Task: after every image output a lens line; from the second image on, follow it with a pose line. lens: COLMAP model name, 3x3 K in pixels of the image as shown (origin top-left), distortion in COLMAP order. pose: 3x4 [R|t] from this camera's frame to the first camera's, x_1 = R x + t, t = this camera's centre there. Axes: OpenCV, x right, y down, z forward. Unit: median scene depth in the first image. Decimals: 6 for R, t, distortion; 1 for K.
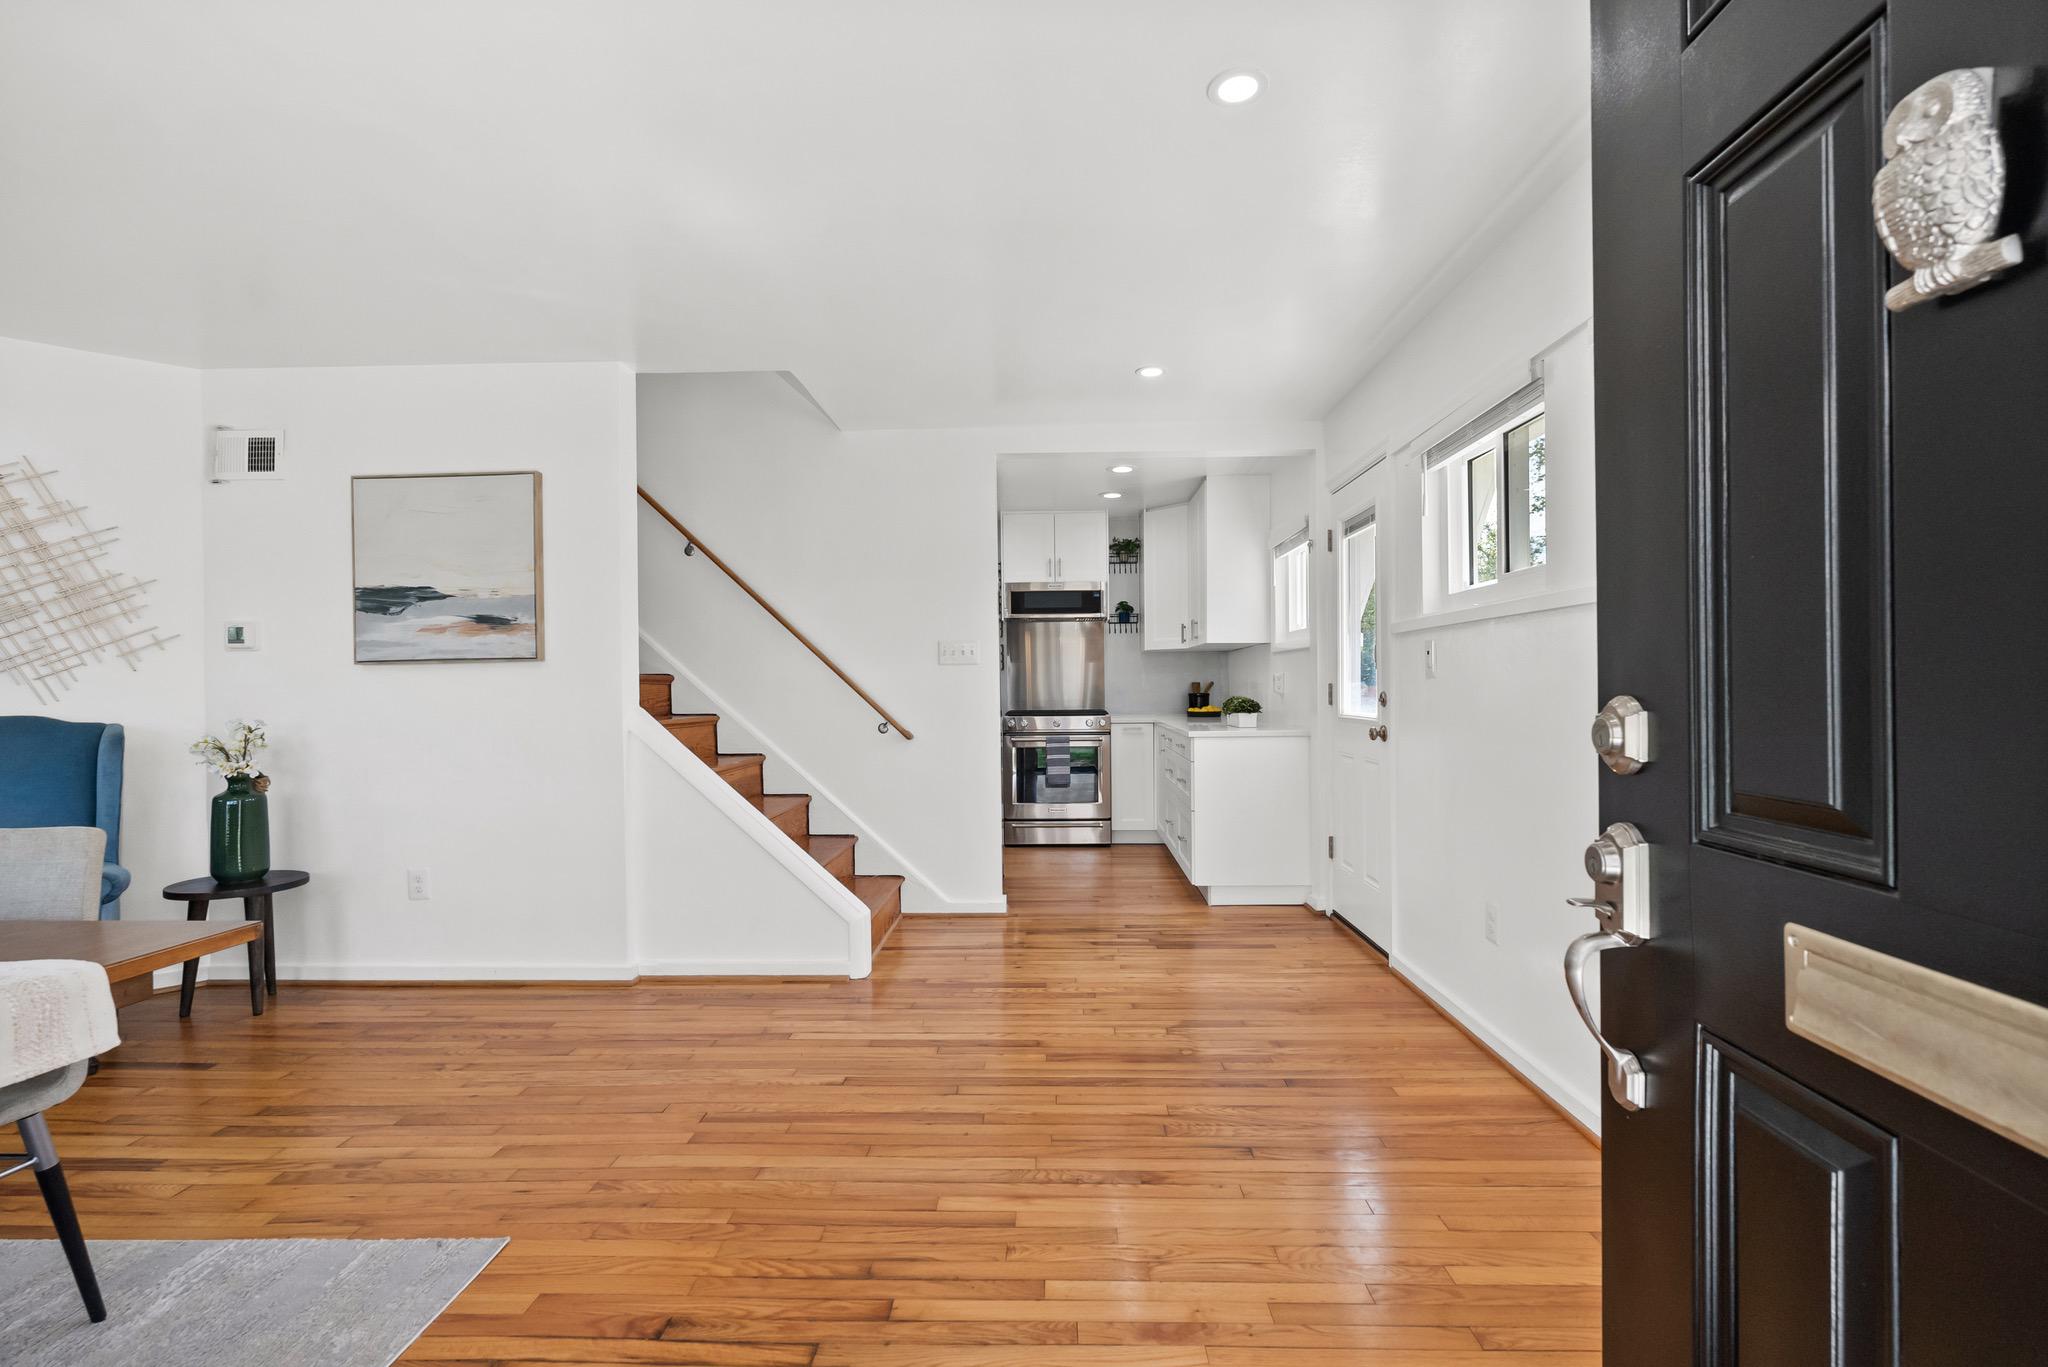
lens RADIAL K [[924.4, 0, 1028.9], [0, 924.4, 690.8], [0, 0, 1]] dist [-0.003698, 0.000486]
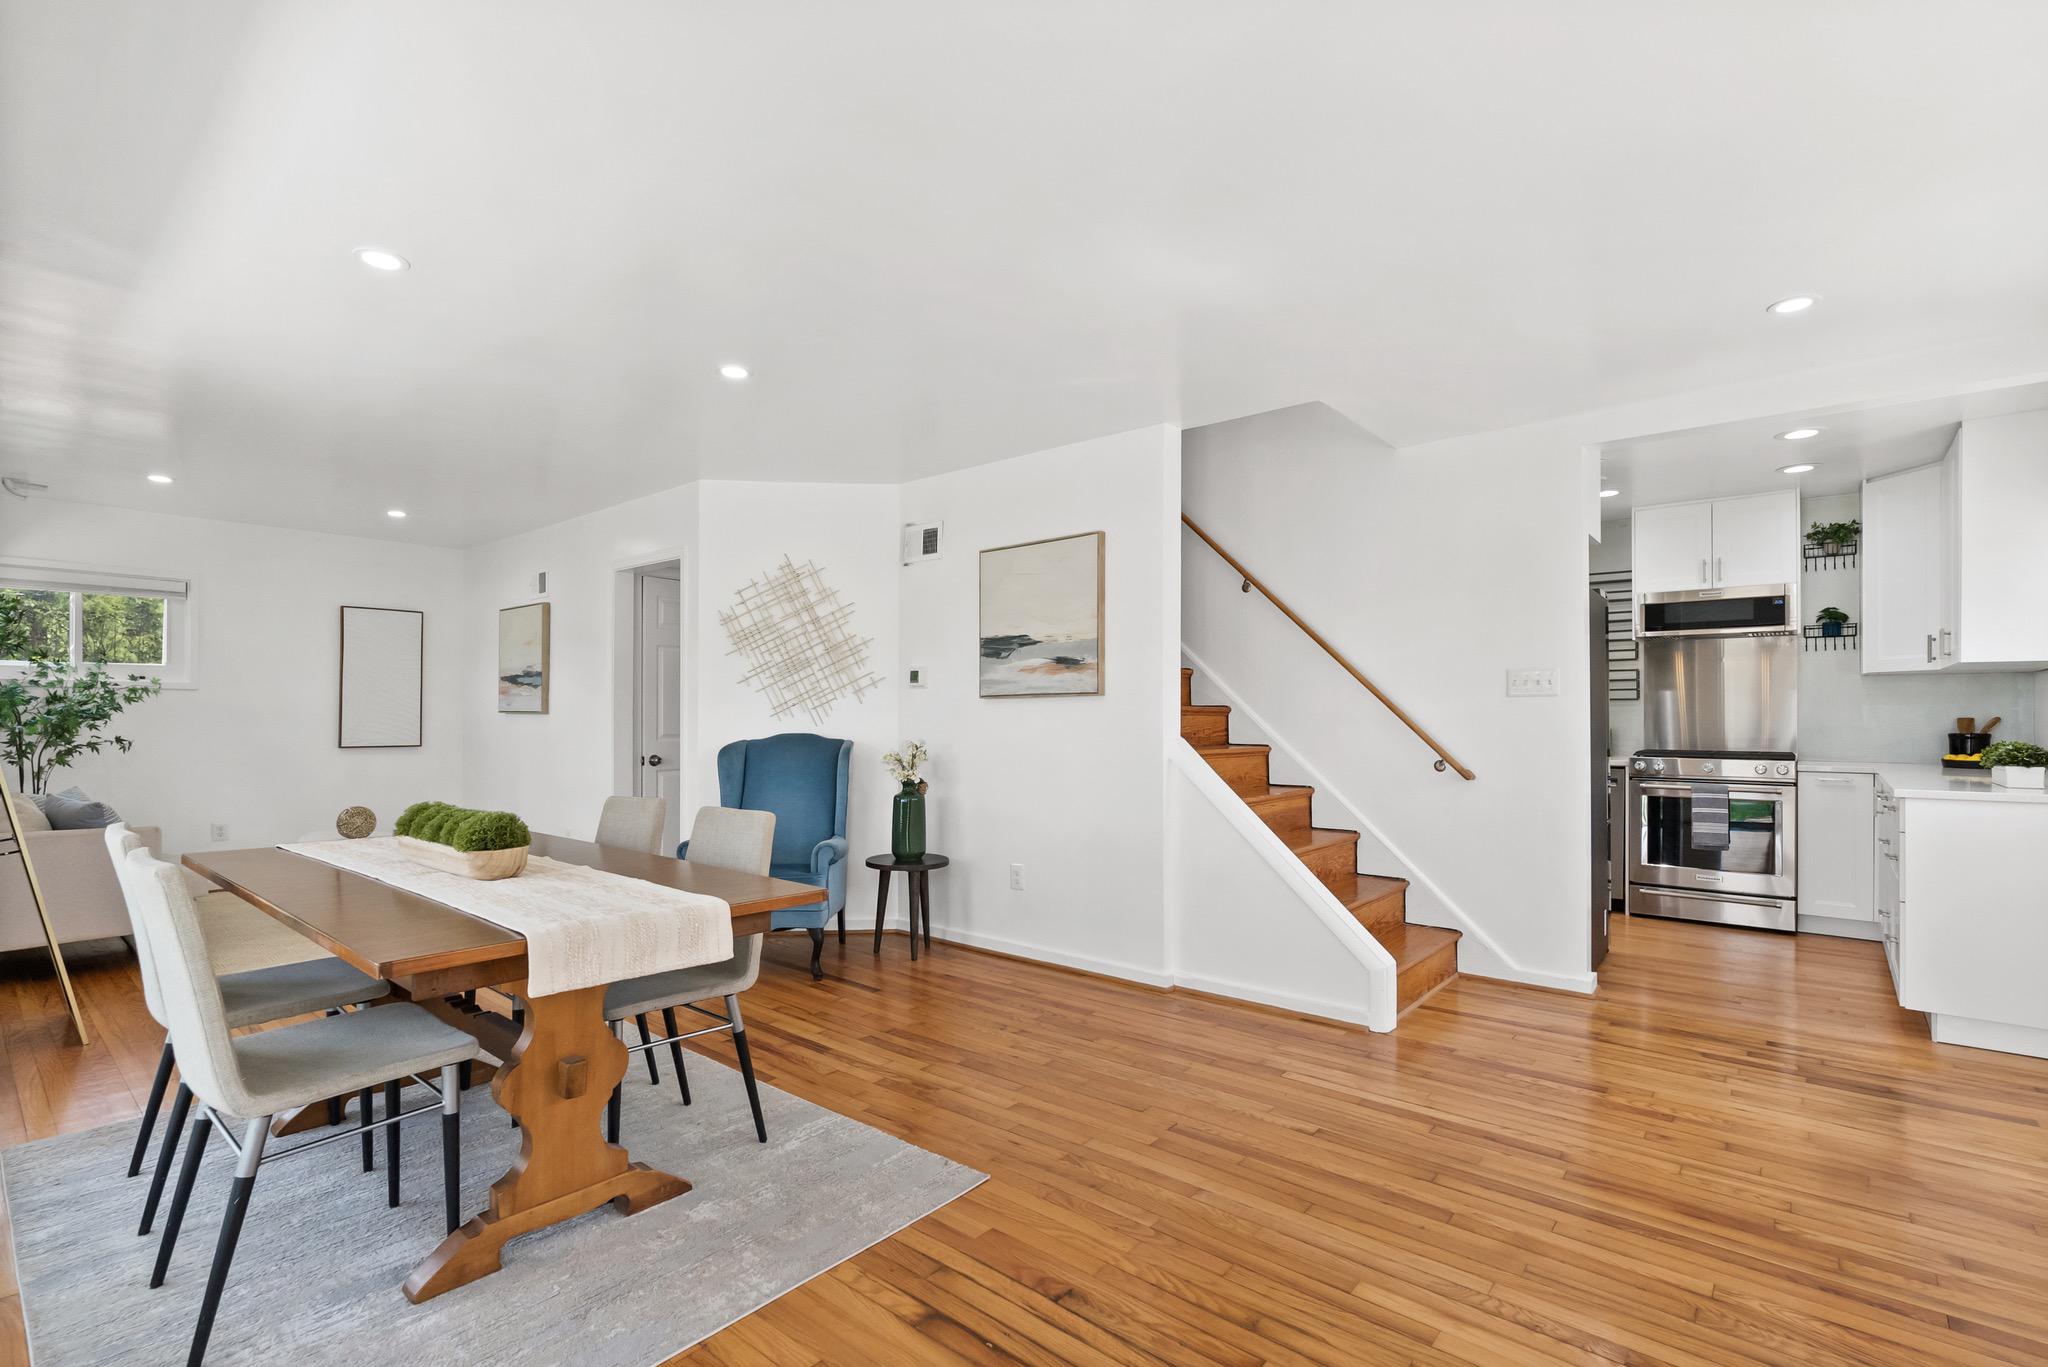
lens RADIAL K [[934.0, 0, 1030.6], [0, 934.0, 708.3], [0, 0, 1]] dist [-0.005066, 0.001164]
pose [[0.783090, 0.005960, -0.621880, 0.126907], [-0.011763, 0.999917, -0.005230, -0.008878], [0.621798, 0.011411, 0.783095, 0.034242]]
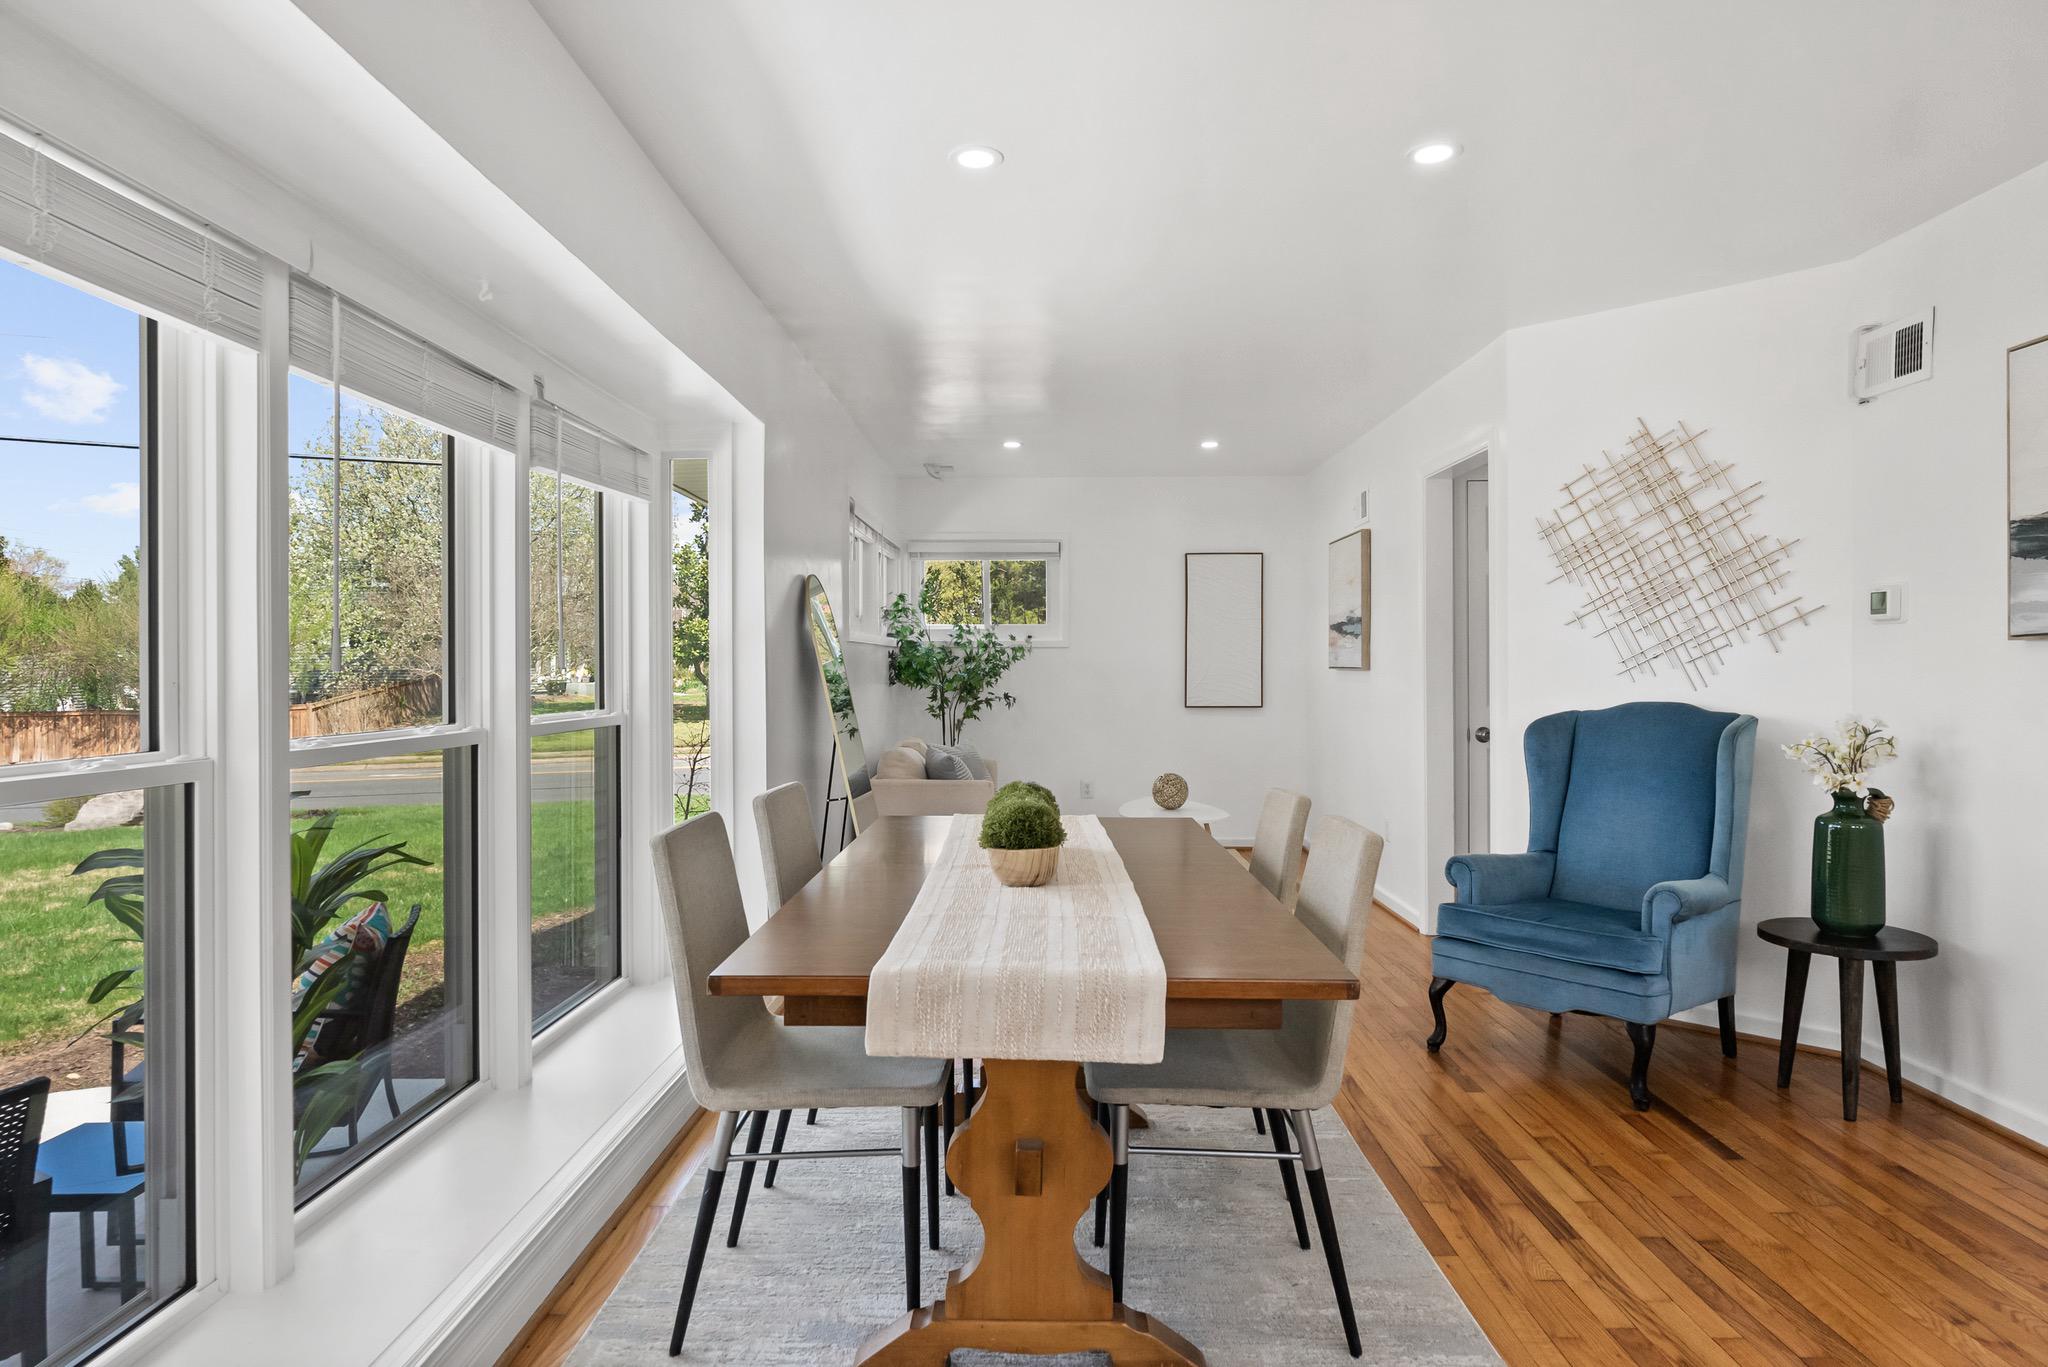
lens RADIAL K [[1203.8, 0, 1030.4], [0, 1203.8, 672.4], [0, 0, 1]] dist [0.001337, 0.000632]
pose [[0.020320, 0.012468, -0.999716, 0.098540], [-0.001751, 0.999921, 0.012435, -0.015271], [0.999792, 0.001498, 0.020340, 0.299267]]
